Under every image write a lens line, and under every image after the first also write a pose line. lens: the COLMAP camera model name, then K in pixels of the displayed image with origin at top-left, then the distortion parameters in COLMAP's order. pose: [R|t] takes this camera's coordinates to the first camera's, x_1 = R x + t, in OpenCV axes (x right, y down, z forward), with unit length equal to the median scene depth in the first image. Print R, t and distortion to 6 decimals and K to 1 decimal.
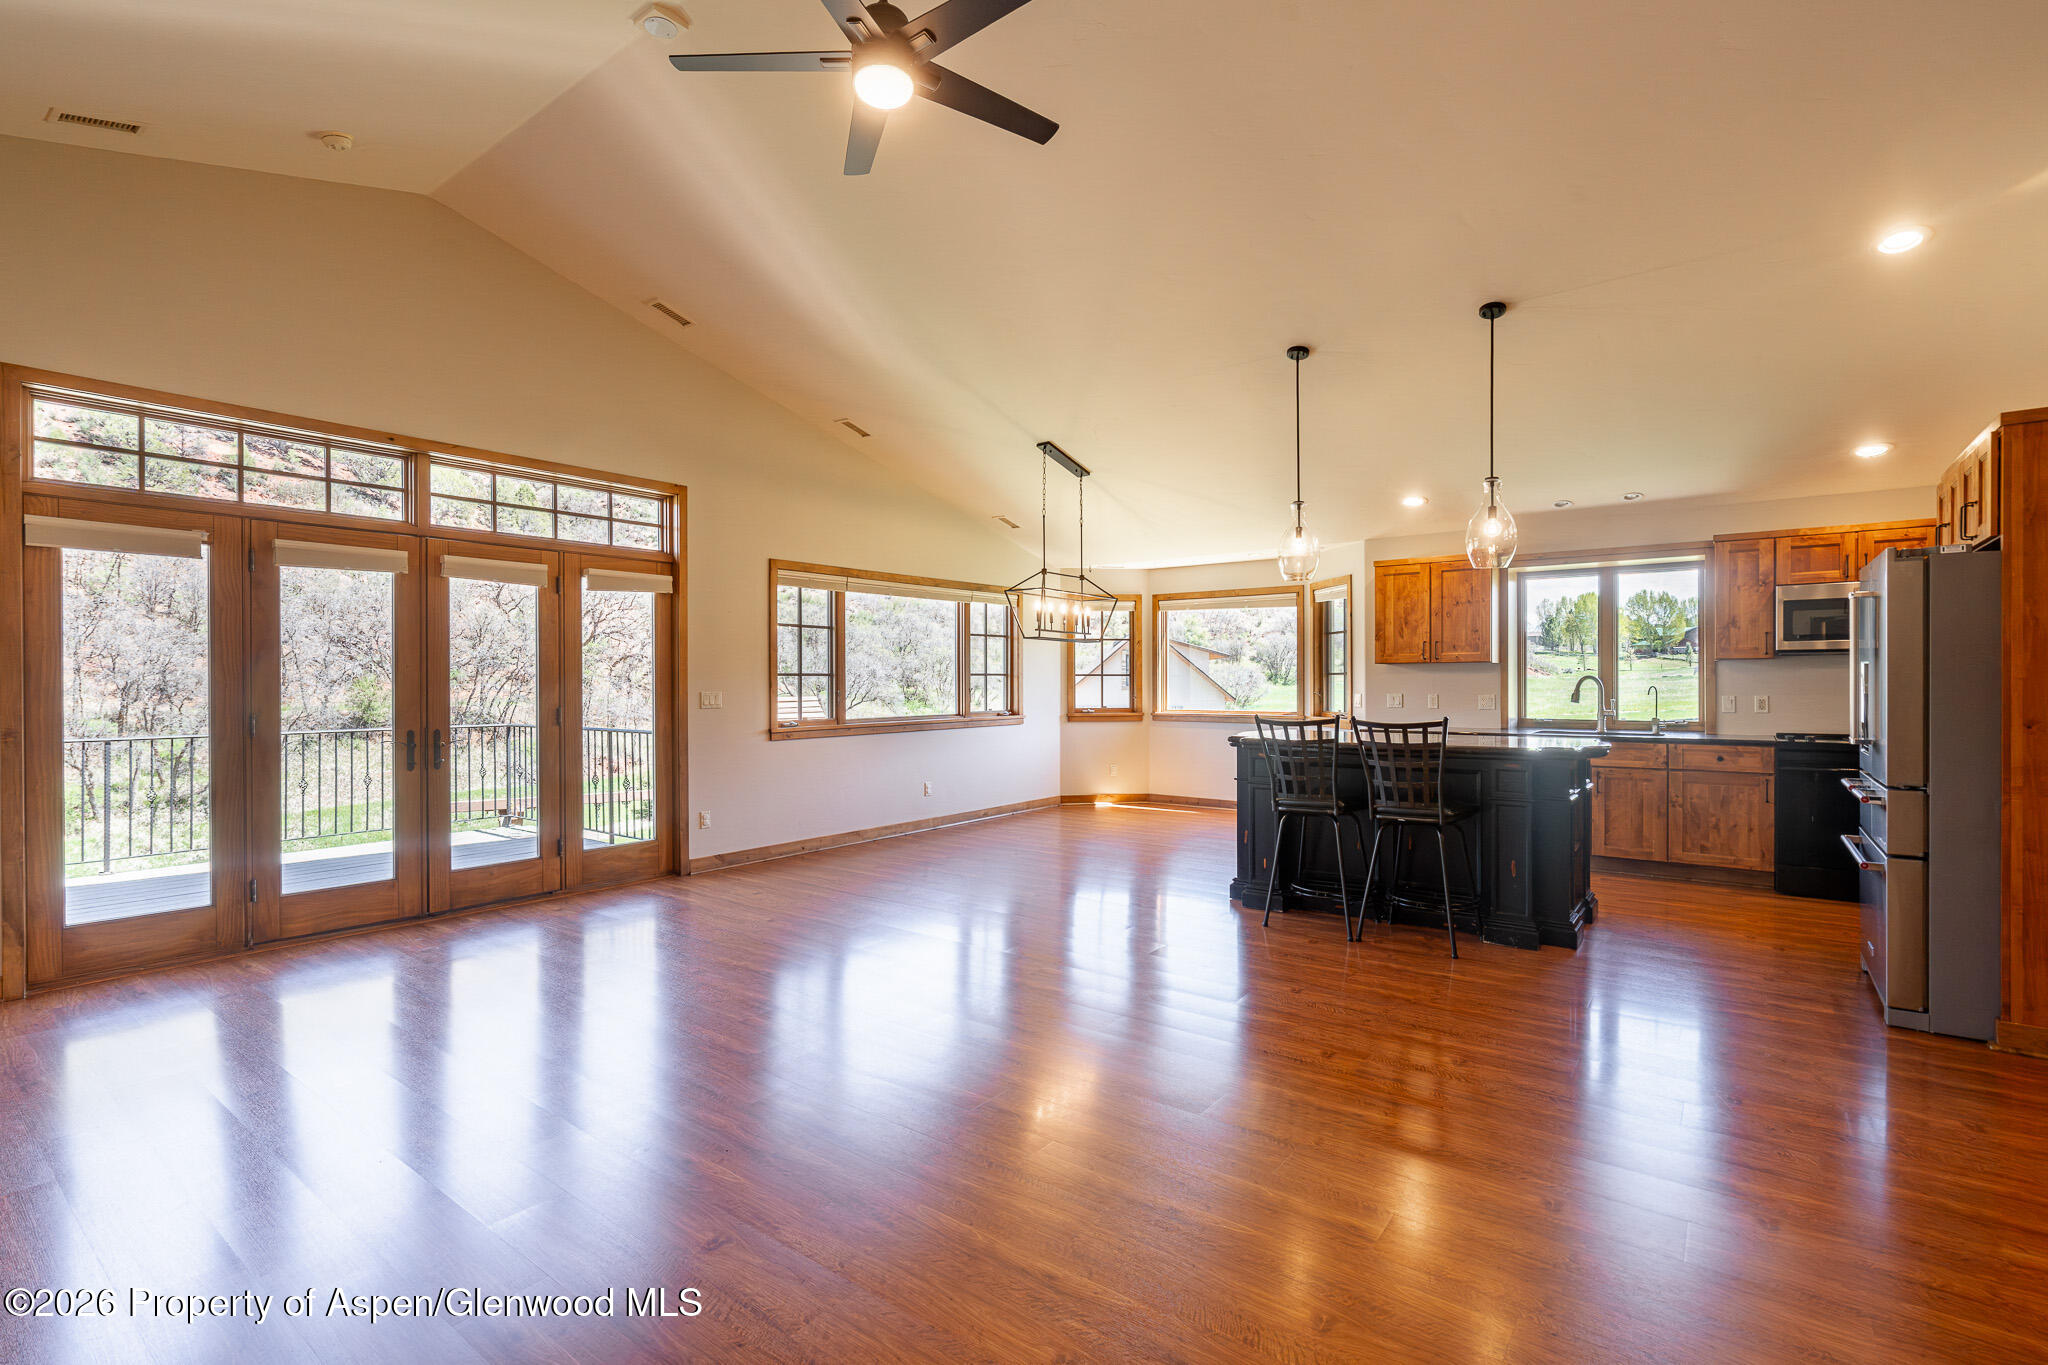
lens RADIAL K [[931.2, 0, 1019.2], [0, 931.2, 662.6], [0, 0, 1]] dist [-0.005698, 0.001192]
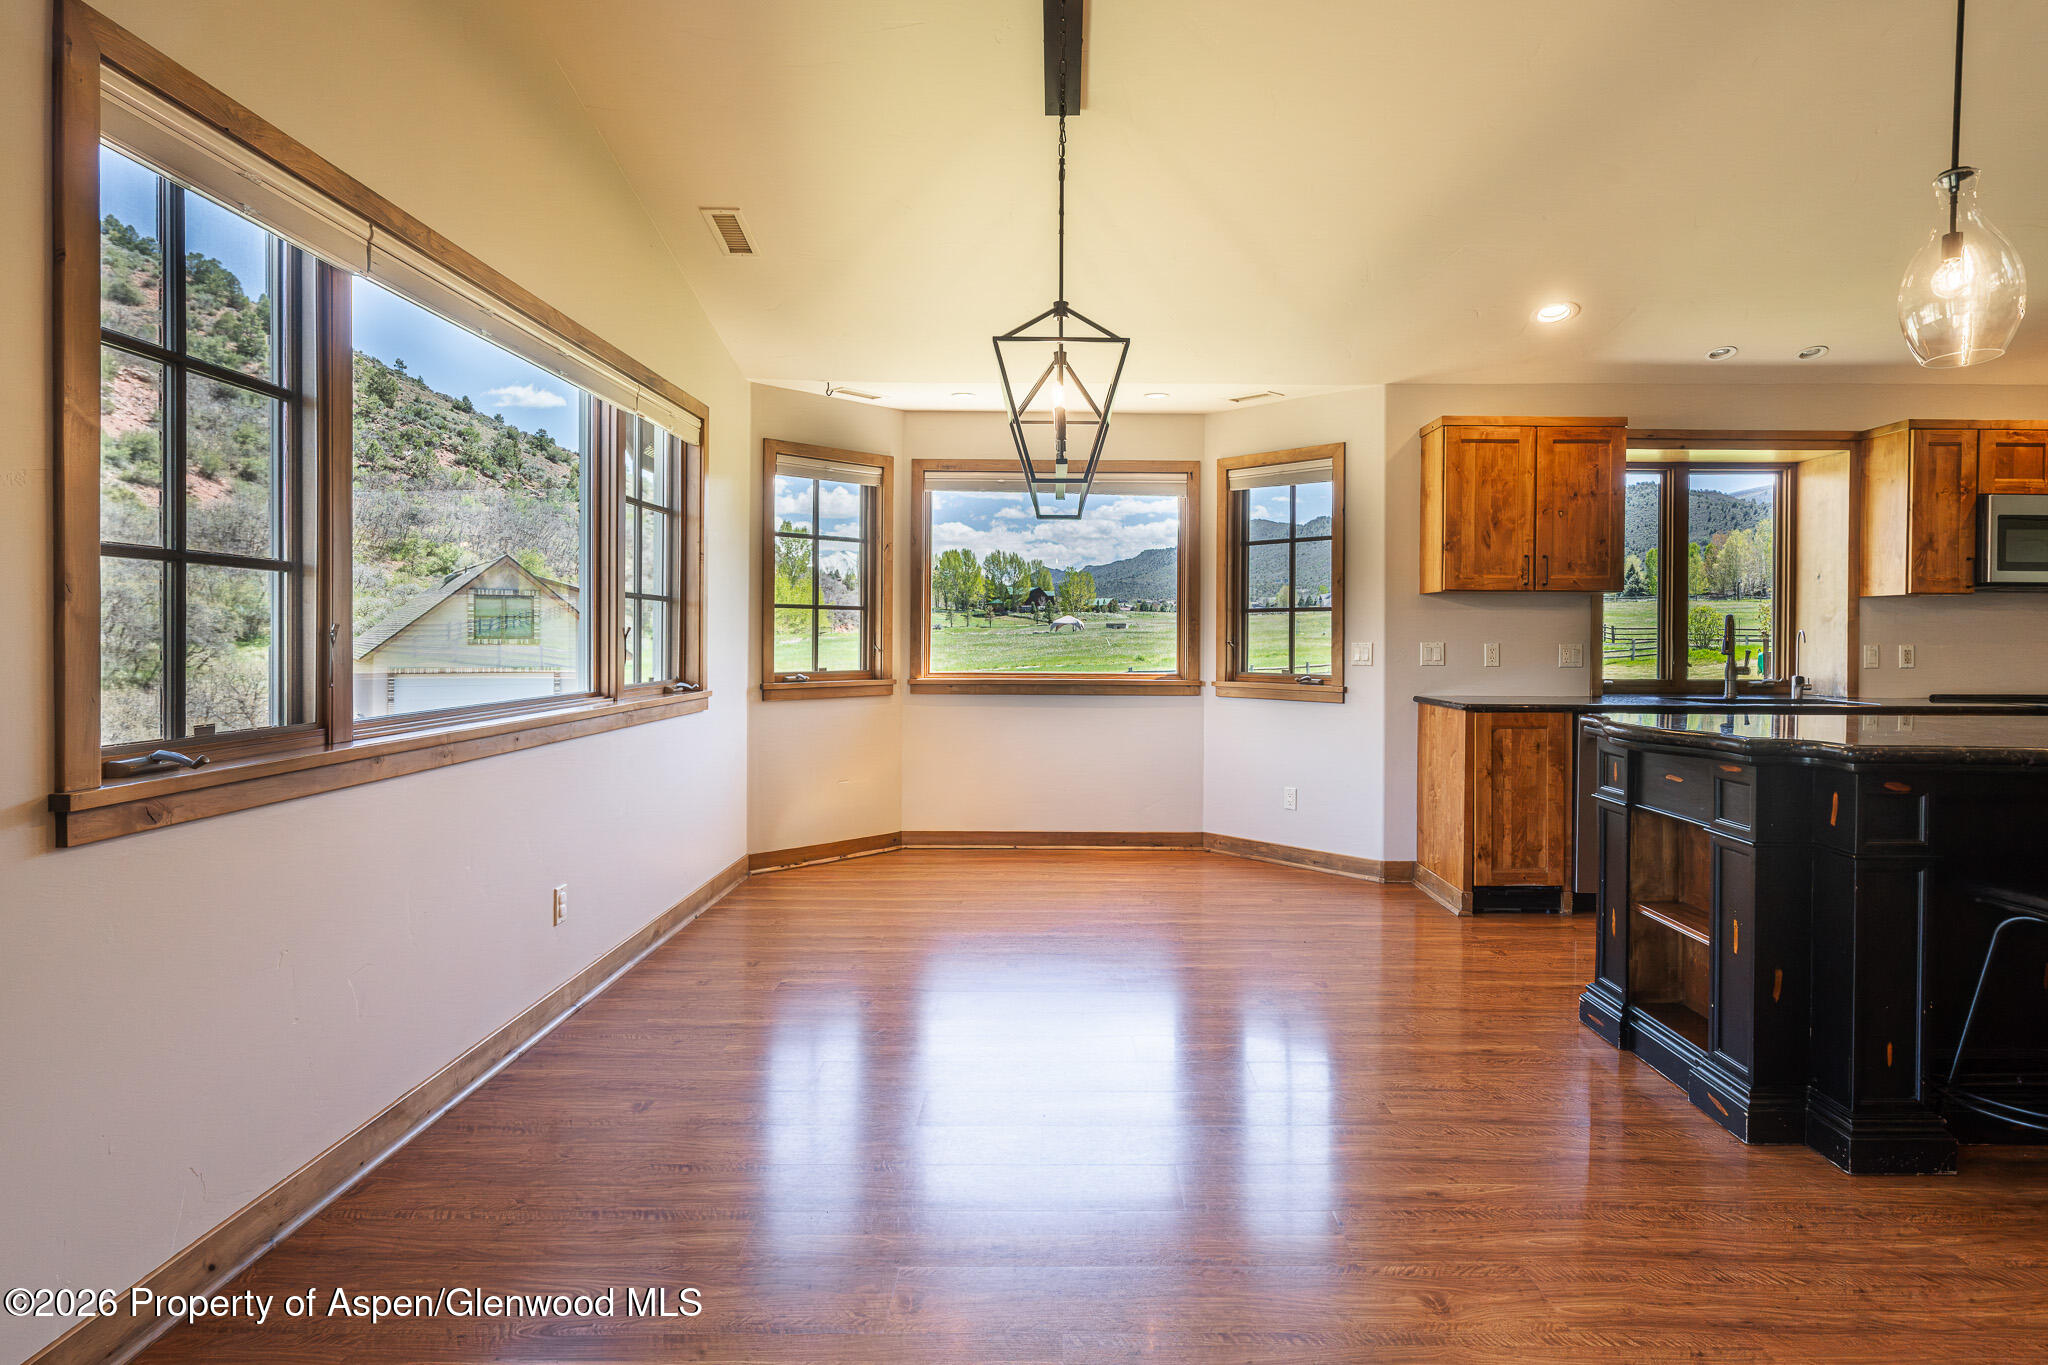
lens RADIAL K [[1064.7, 0, 1057.6], [0, 1064.7, 637.3], [0, 0, 1]] dist [-0.000006, 0.002925]
pose [[0.790315, 0.006691, 0.612664, -0.181592], [-0.019725, 0.999700, 0.014527, 0.021073], [-0.612383, -0.023566, 0.790210, 0.513026]]
